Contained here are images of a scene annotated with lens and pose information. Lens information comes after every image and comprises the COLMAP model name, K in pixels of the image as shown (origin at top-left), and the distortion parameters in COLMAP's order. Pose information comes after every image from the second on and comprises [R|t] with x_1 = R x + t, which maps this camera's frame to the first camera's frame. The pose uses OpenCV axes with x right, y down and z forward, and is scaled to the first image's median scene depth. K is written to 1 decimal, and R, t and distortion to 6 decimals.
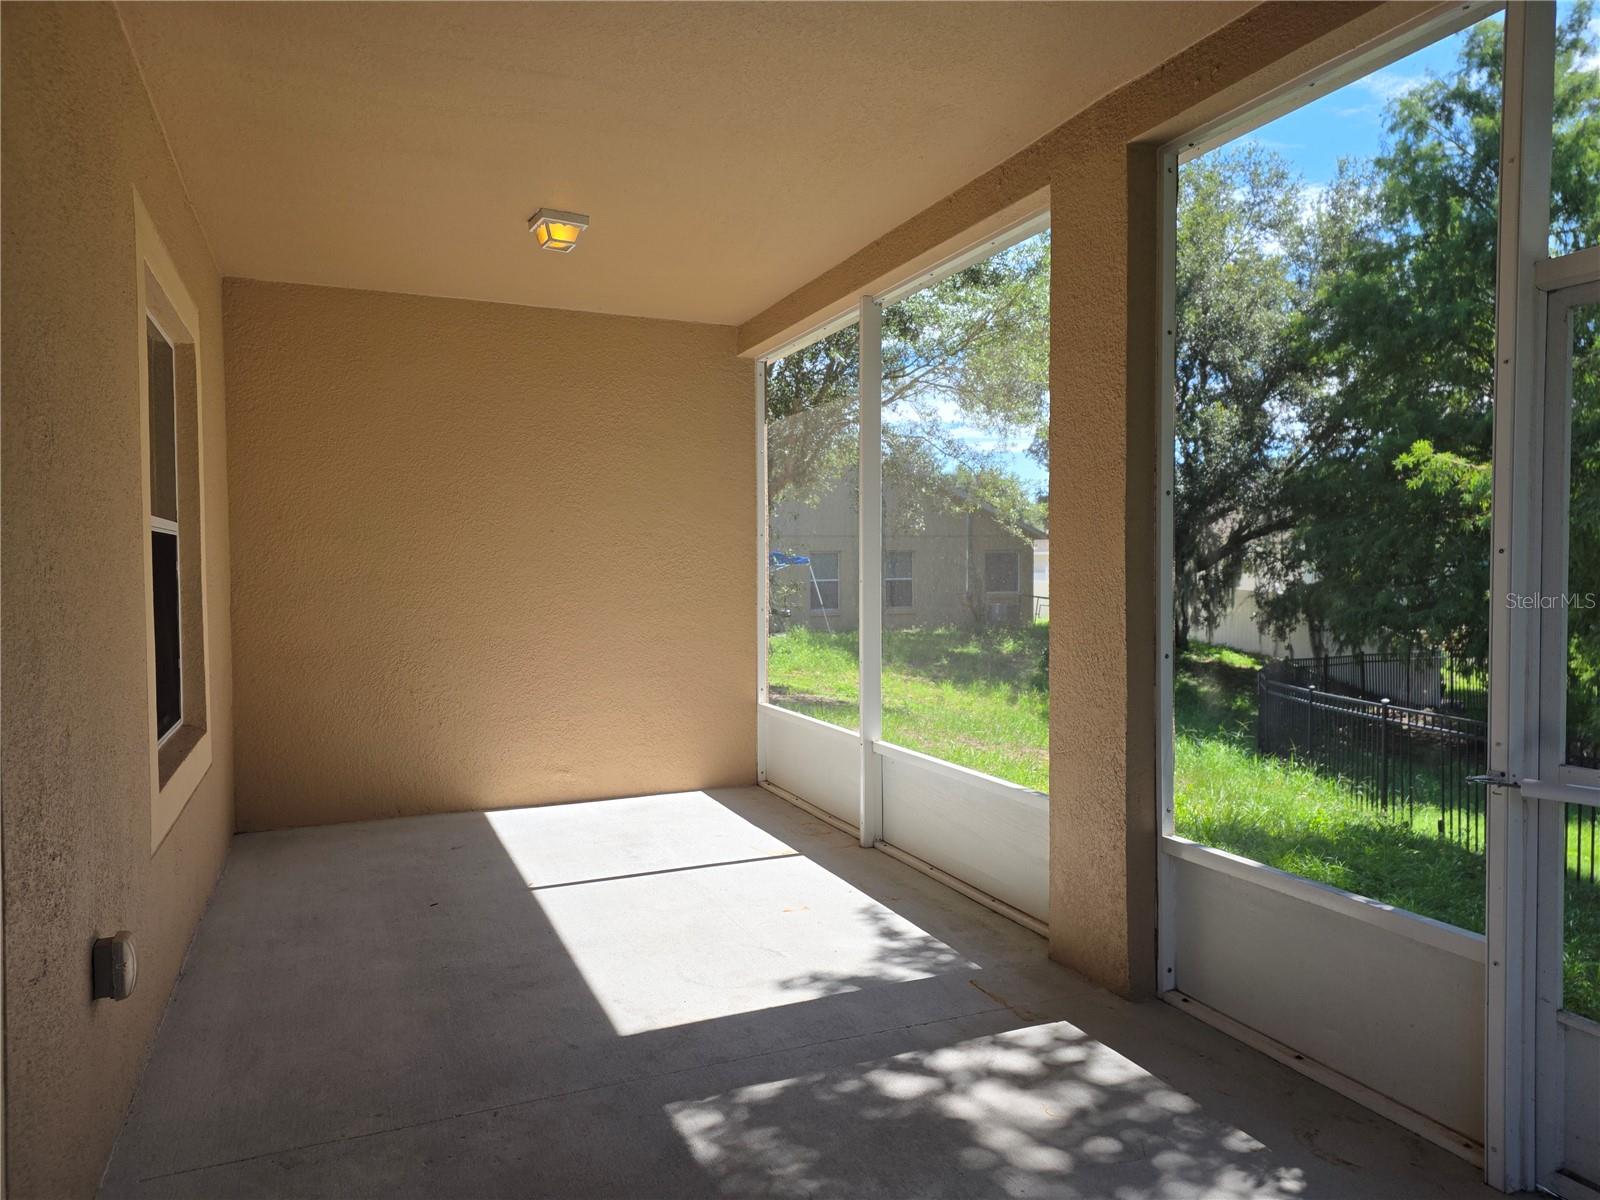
lens RADIAL K [[1058.6, 0, 806.2], [0, 1058.6, 591.6], [0, 0, 1]] dist [0.094949, -0.075587]
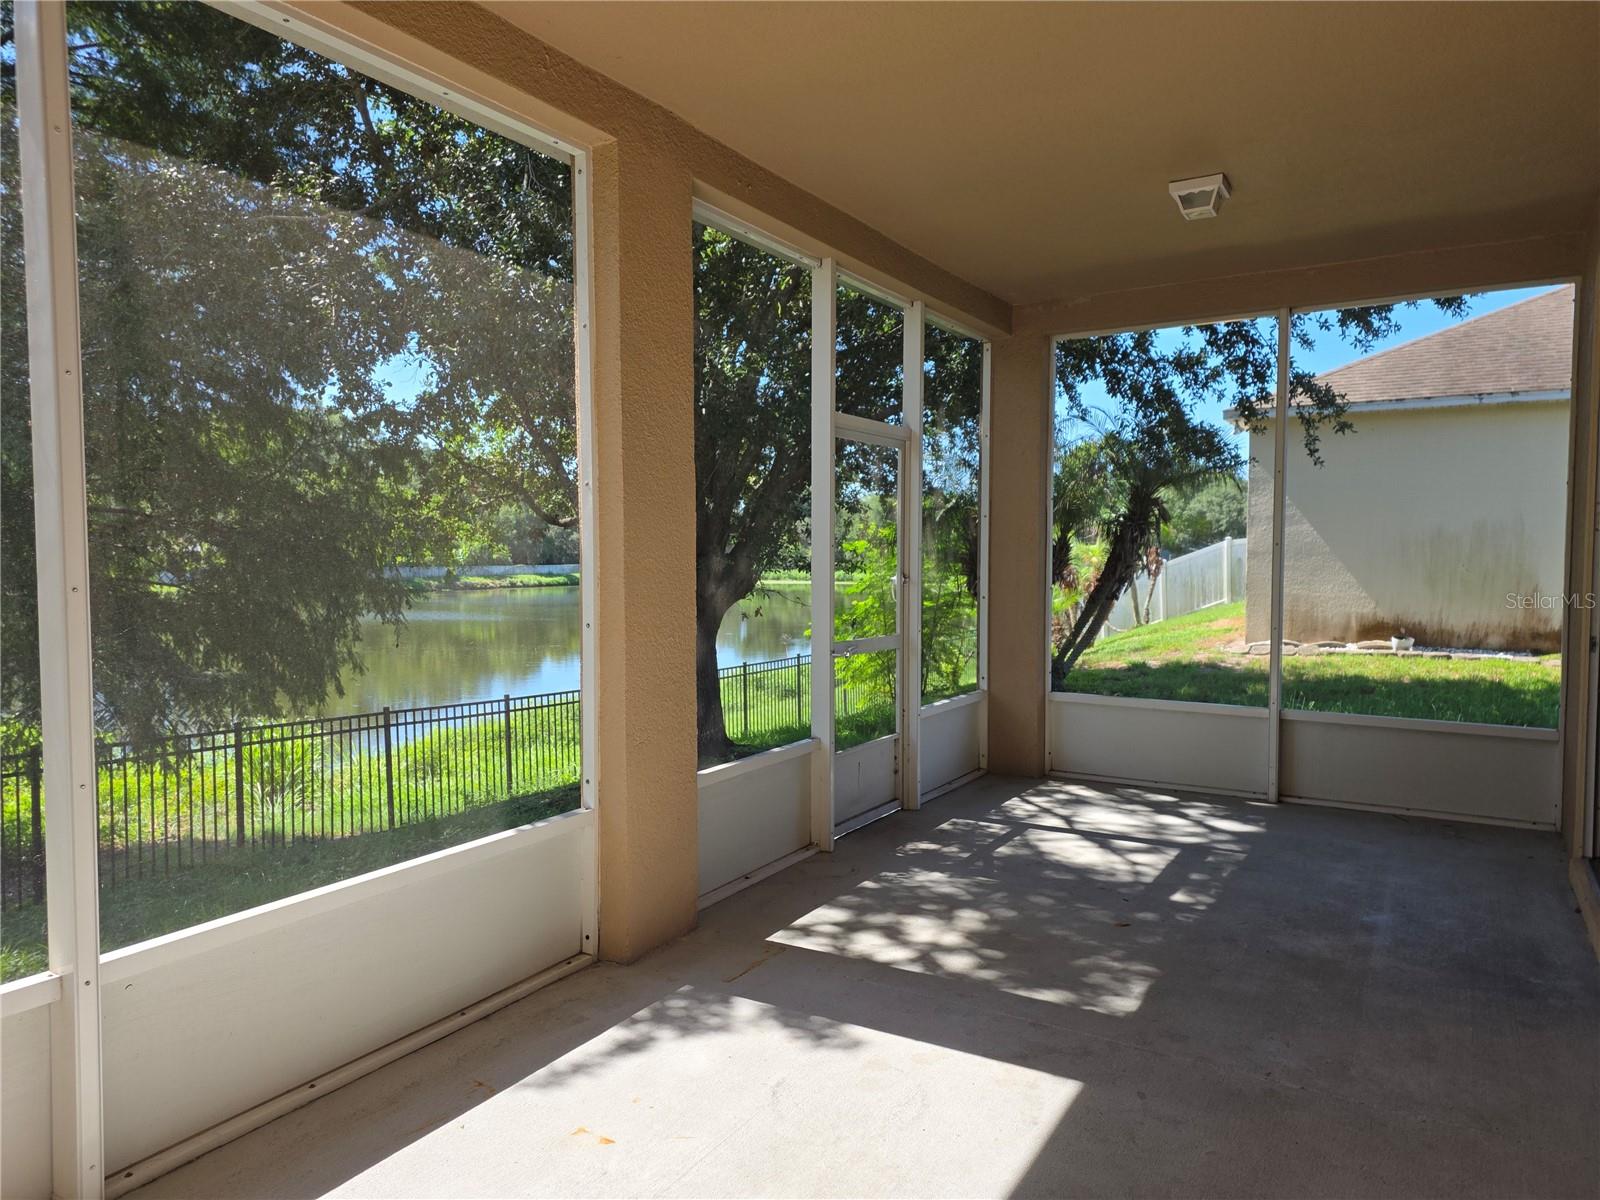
lens RADIAL K [[1058.6, 0, 799.0], [0, 1058.6, 607.4], [0, 0, 1]] dist [0.094949, -0.075587]
pose [[-0.561733, -0.036431, 0.826516, -0.657577], [0.026314, 0.997738, 0.061862, -0.030842], [-0.826900, 0.056499, -0.559504, 1.444655]]
